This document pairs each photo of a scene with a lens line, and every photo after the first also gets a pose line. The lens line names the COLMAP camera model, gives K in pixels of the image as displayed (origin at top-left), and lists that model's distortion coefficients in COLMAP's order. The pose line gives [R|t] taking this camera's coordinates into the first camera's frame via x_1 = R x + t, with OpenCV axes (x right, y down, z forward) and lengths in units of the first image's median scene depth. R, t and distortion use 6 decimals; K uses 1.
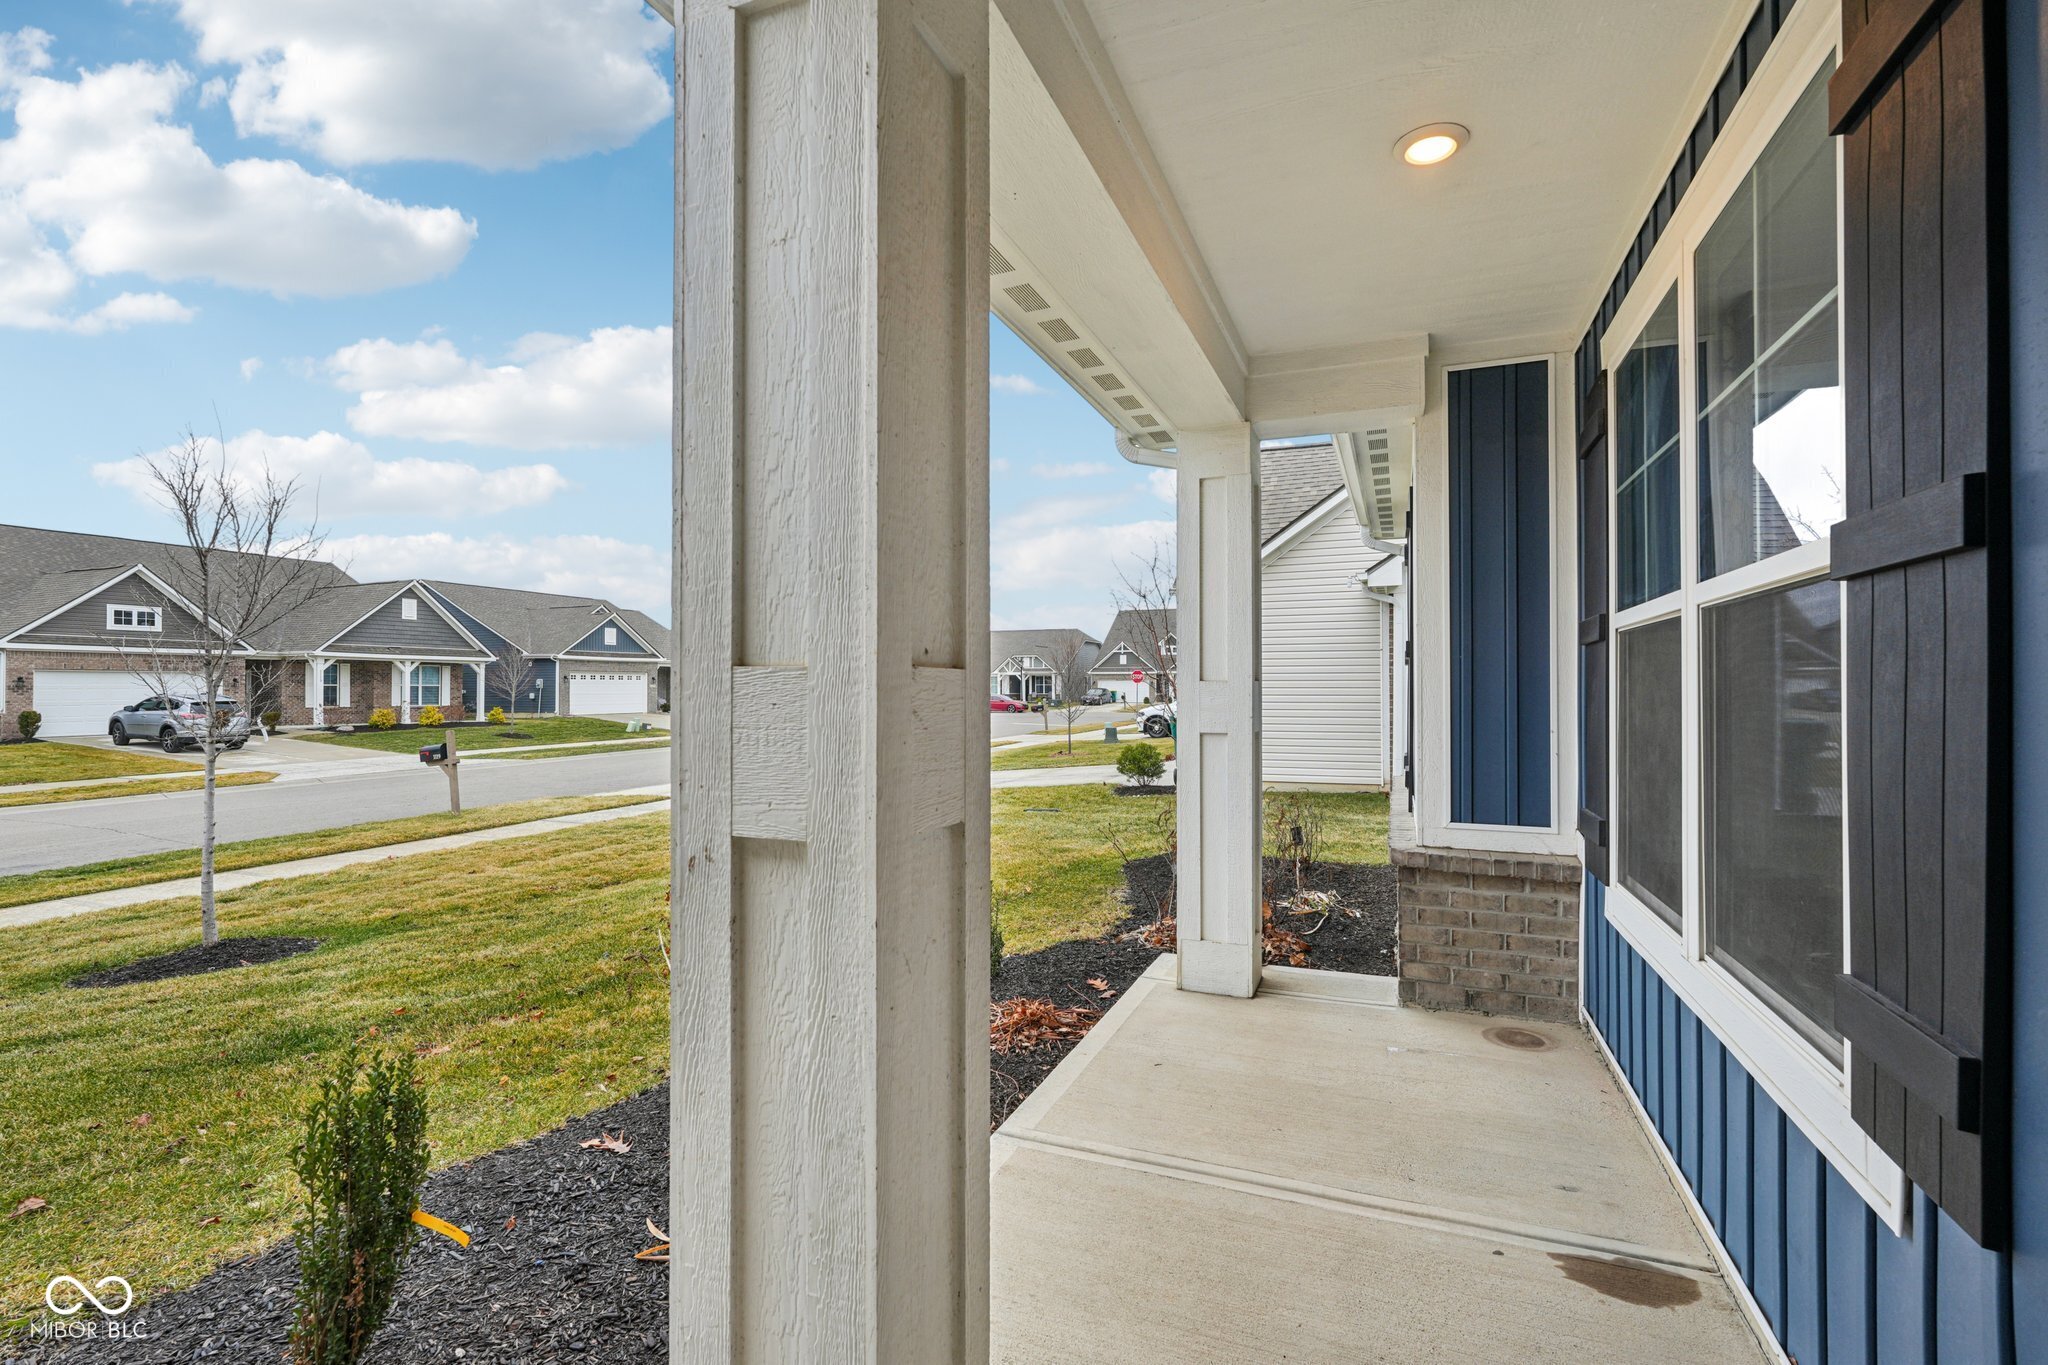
lens RADIAL K [[889.6, 0, 1028.9], [0, 889.6, 681.1], [0, 0, 1]] dist [-0.001945, -0.000091]
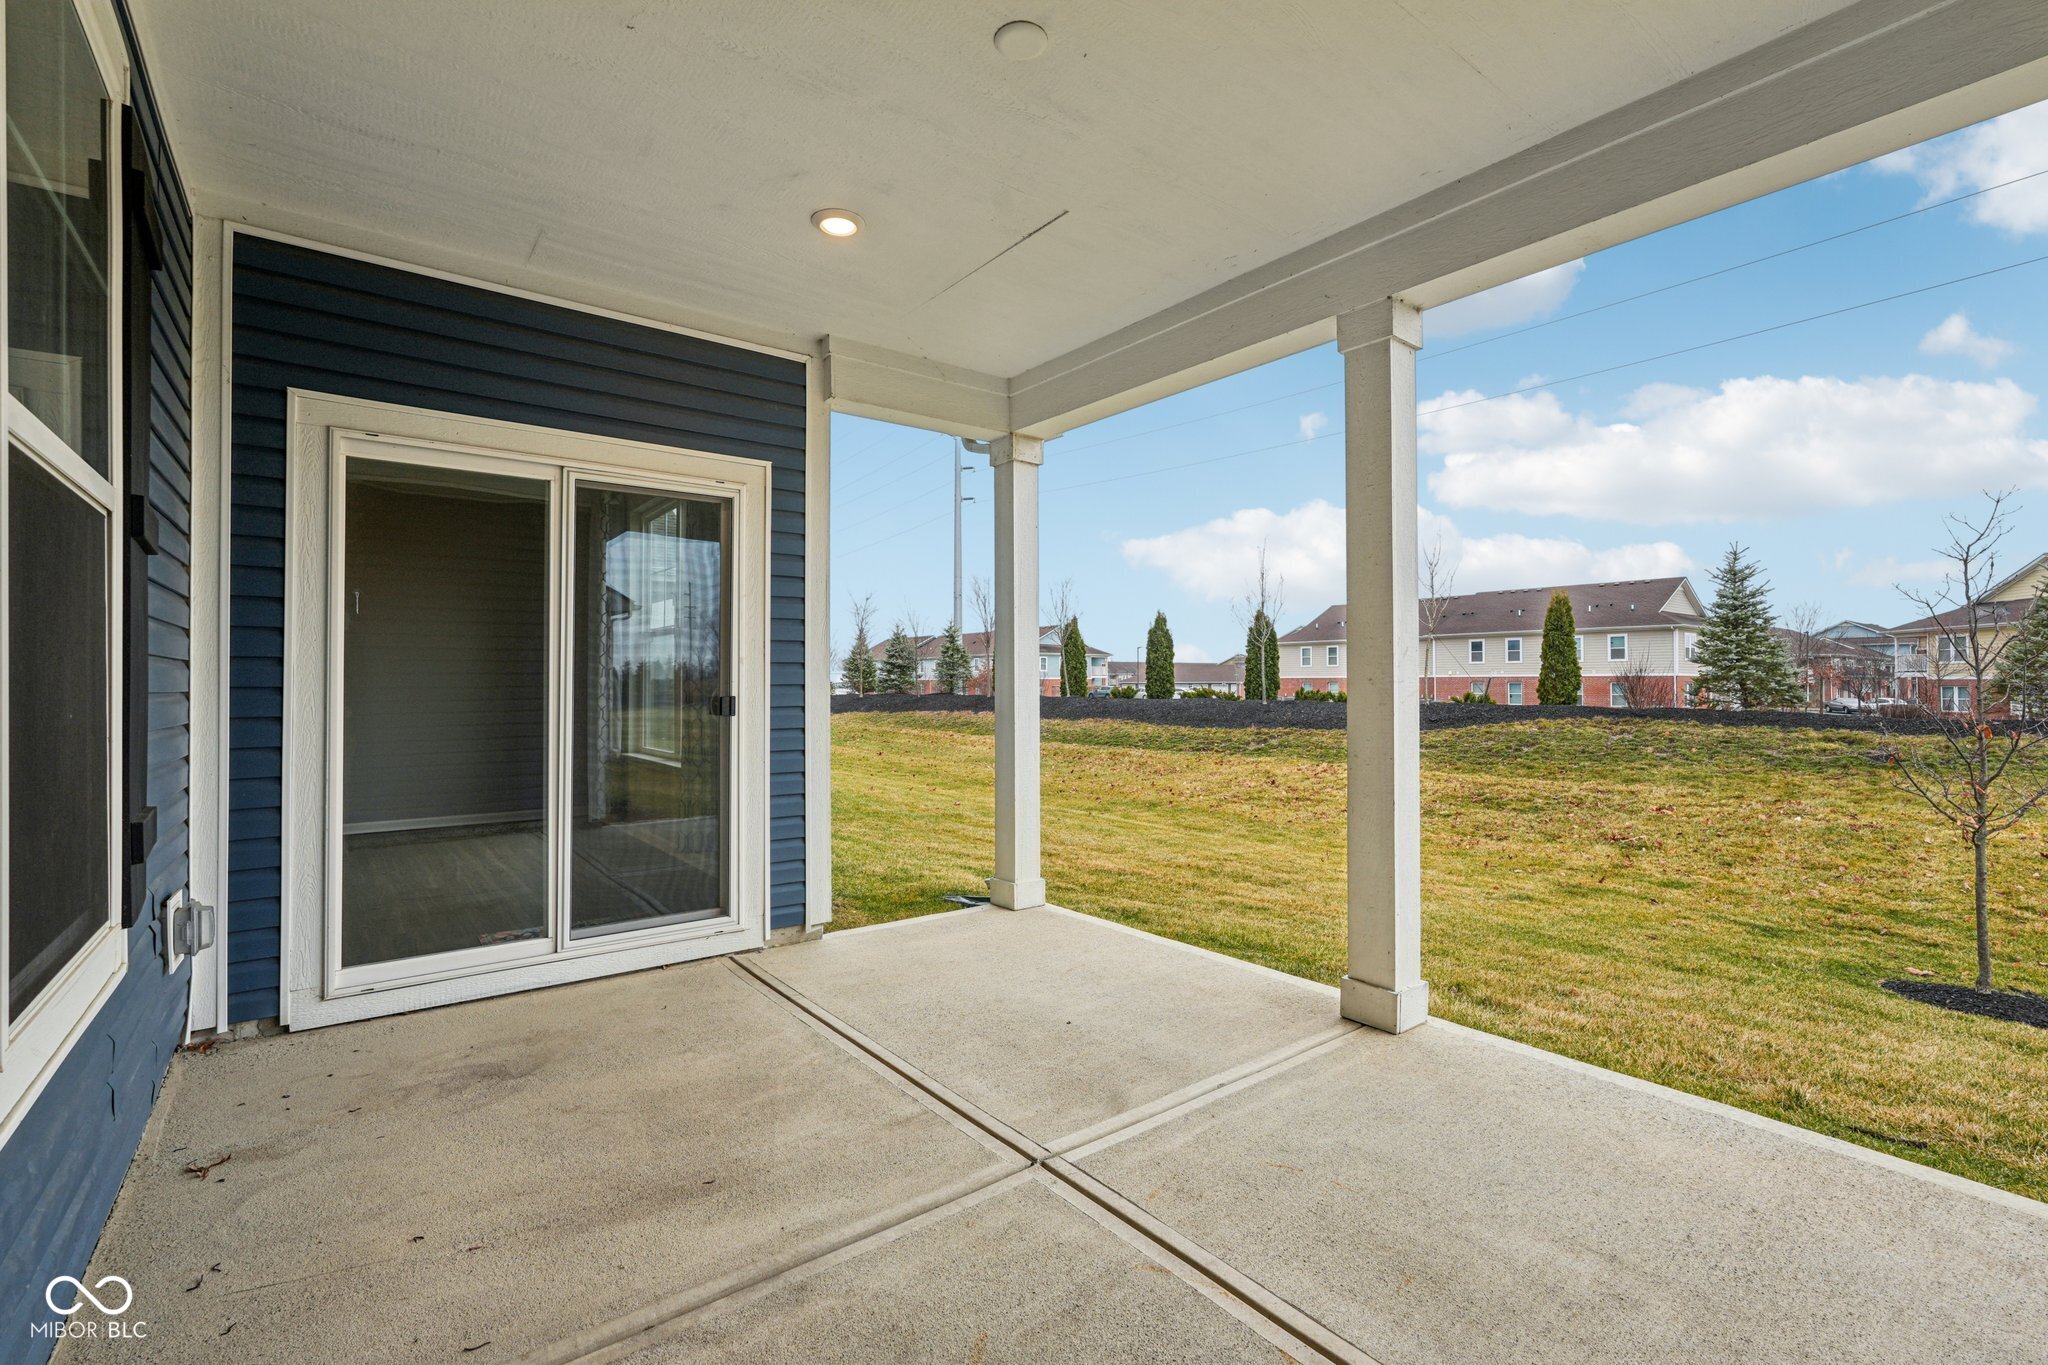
lens RADIAL K [[889.6, 0, 1024.1], [0, 889.6, 690.5], [0, 0, 1]] dist [-0.001945, -0.000091]
pose [[0.999998, 0.000743, 0.001903, -1.147954], [-0.000758, 0.999967, 0.008096, -0.110906], [-0.001897, -0.008097, 0.999965, 0.166313]]
